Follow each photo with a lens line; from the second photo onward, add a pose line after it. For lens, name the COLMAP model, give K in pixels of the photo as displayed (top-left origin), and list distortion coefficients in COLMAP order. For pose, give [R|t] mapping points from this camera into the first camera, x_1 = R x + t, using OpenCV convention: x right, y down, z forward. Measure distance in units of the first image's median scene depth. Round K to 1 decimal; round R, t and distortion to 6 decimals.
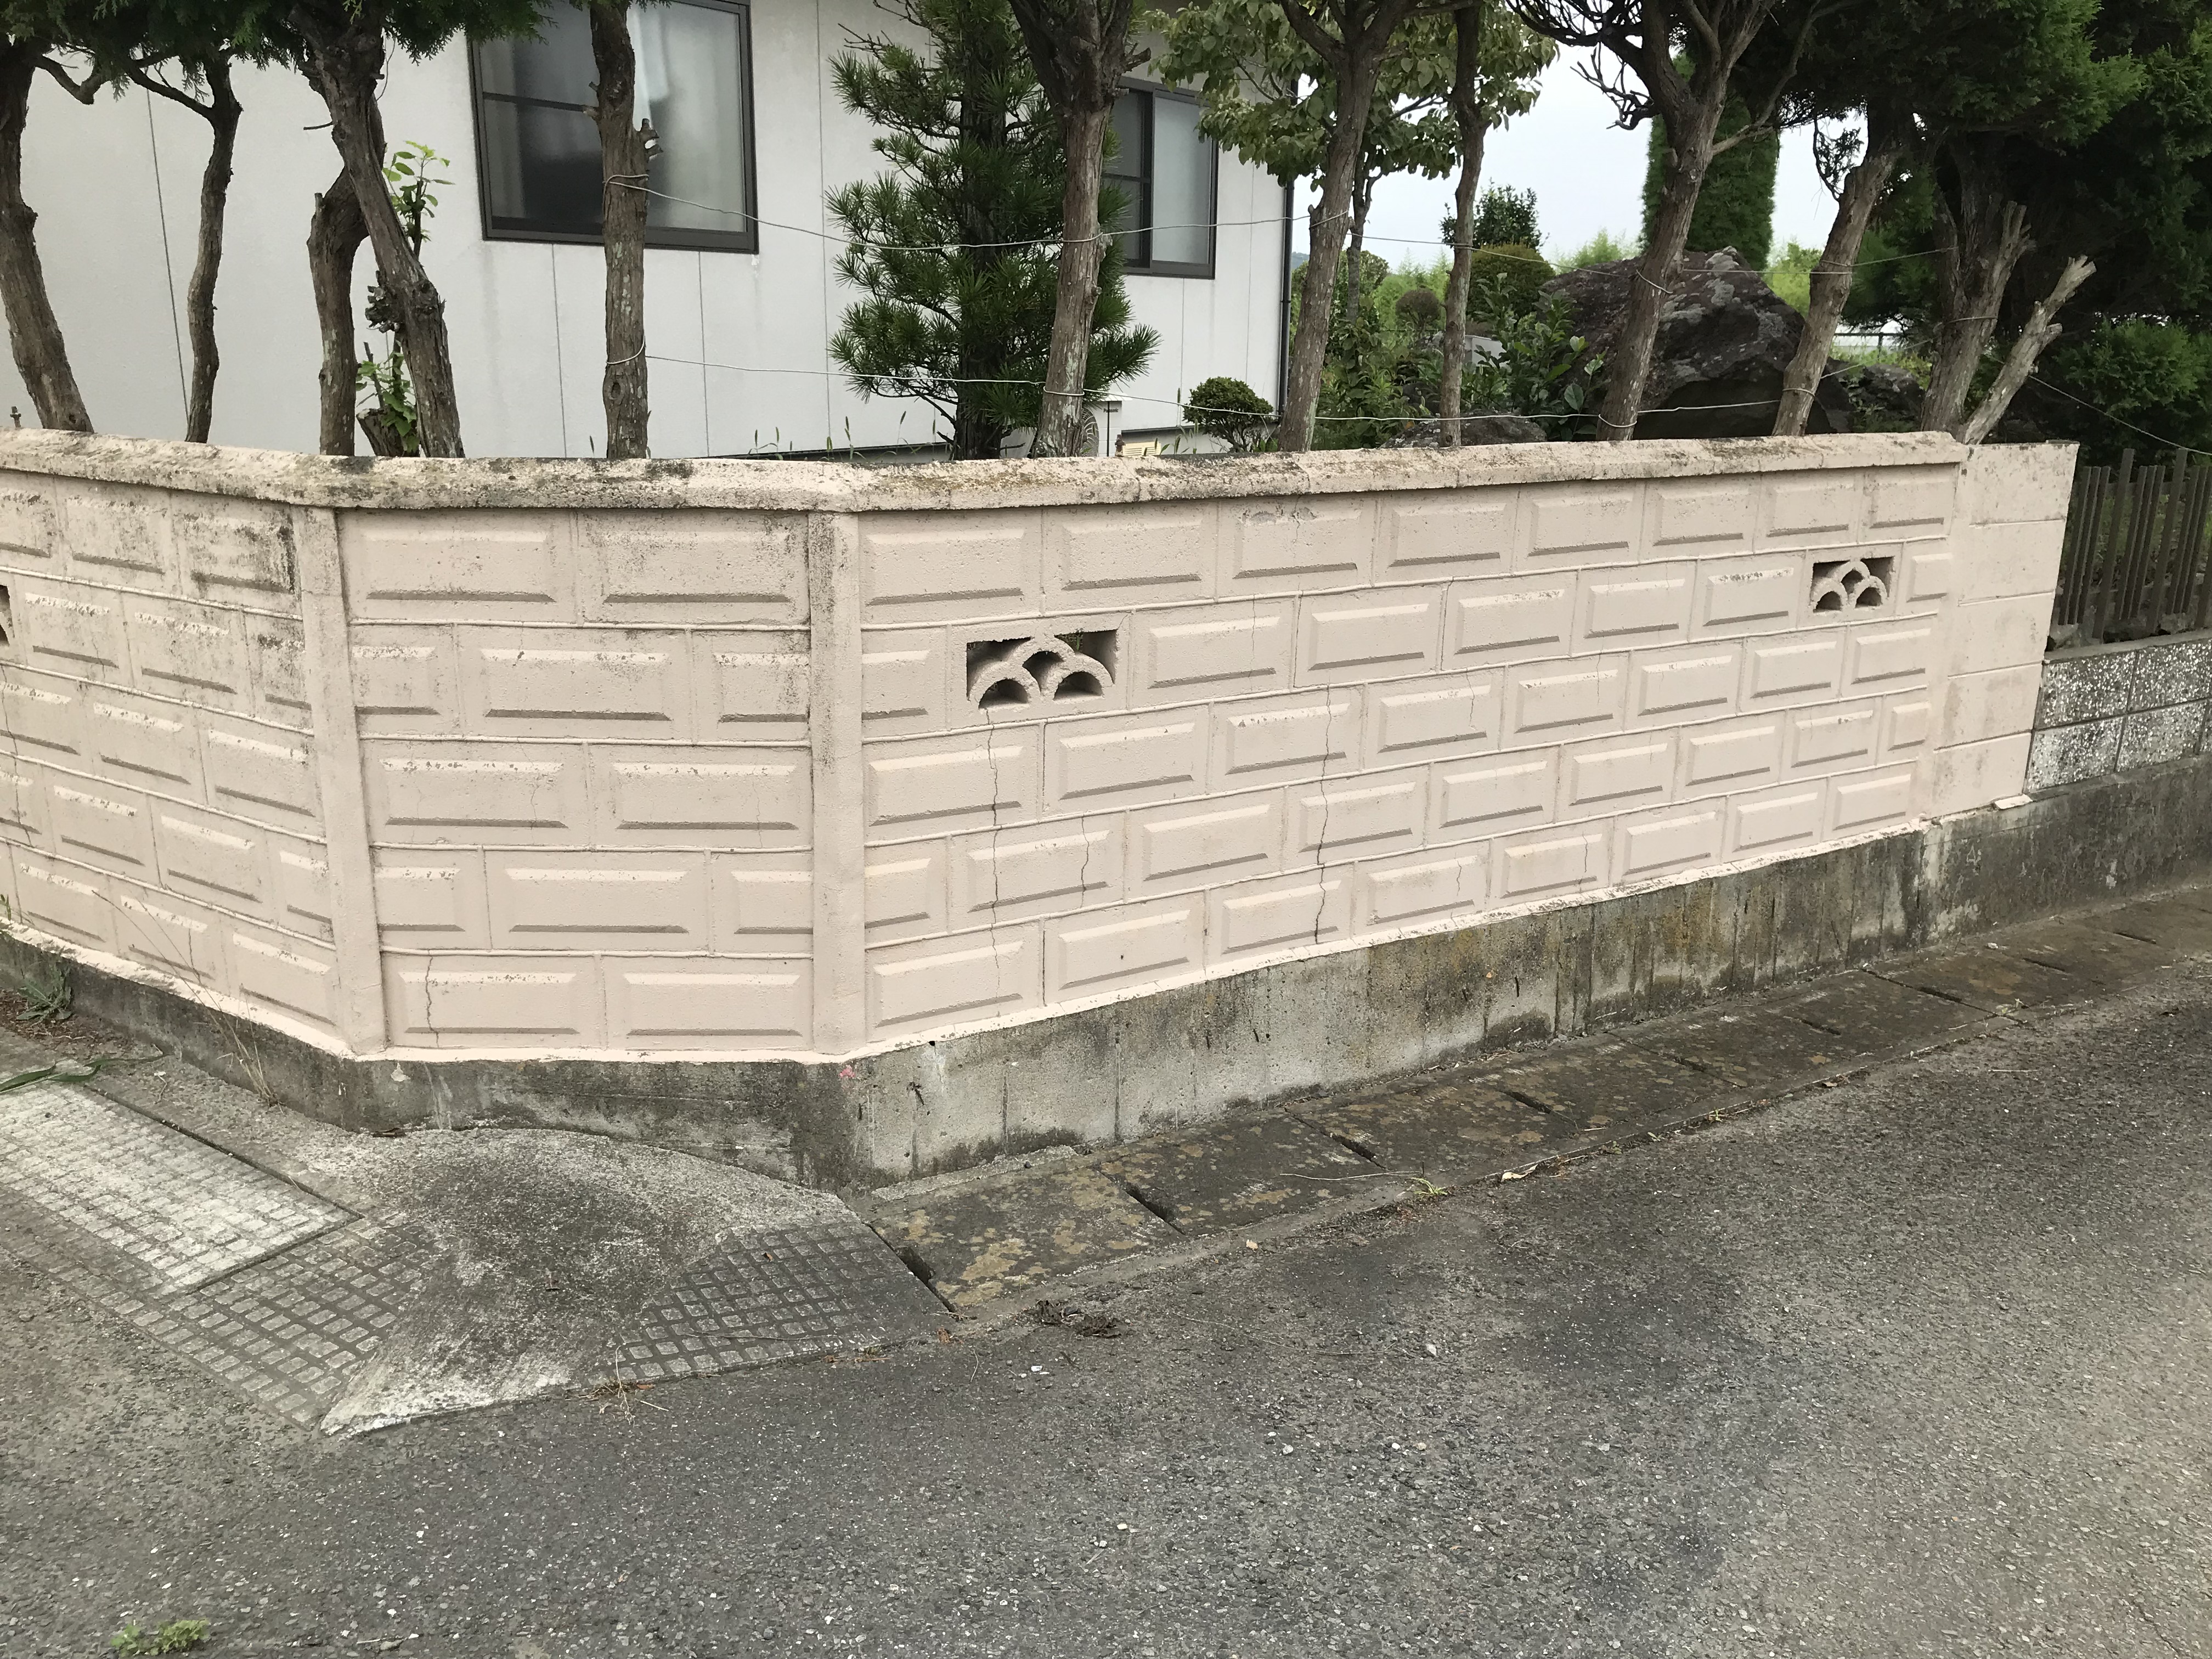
lens RADIAL K [[1856.2, 0, 1096.8], [0, 1856.2, 862.3], [0, 0, 1]] dist [0.125707, -0.203340]
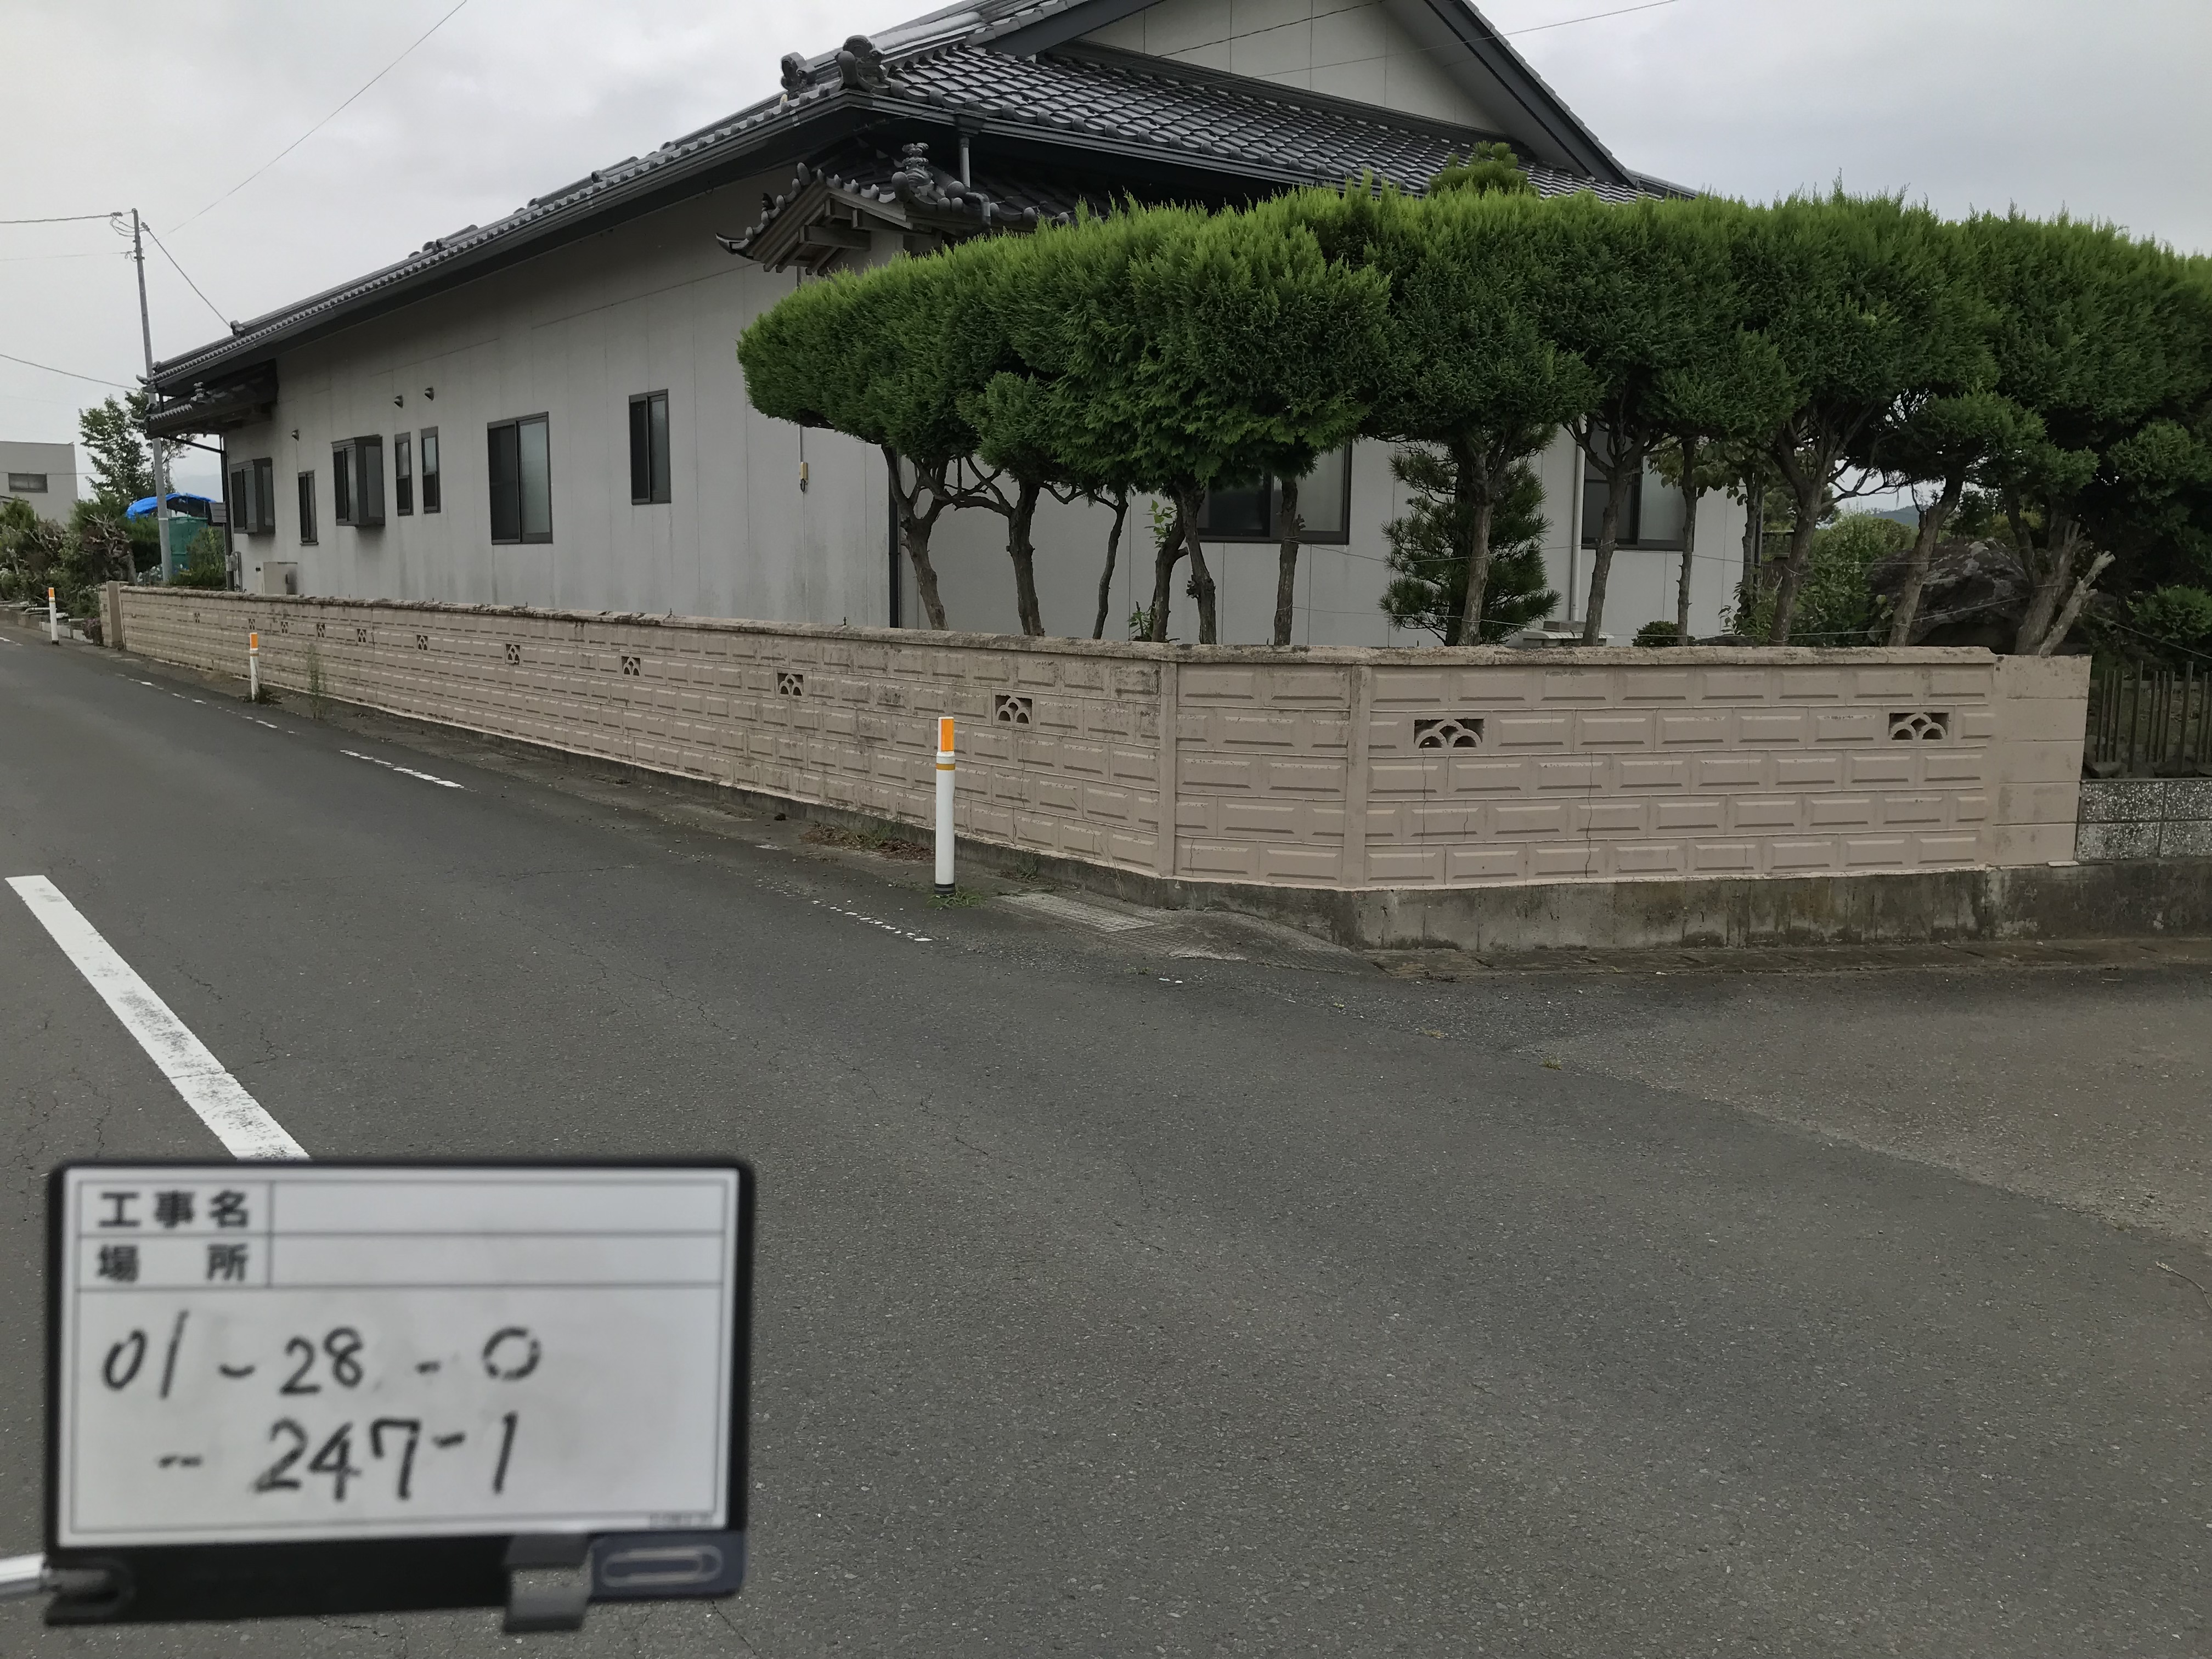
lens RADIAL K [[1840.5, 0, 1095.0], [0, 1840.5, 825.3], [0, 0, 1]] dist [0.008859, 0.007843]
pose [[0.952358, 0.034229, -0.303056, 0.201359], [-0.078569, 0.987677, -0.135352, 0.285236], [0.294689, 0.152714, 0.943312, -1.034195]]
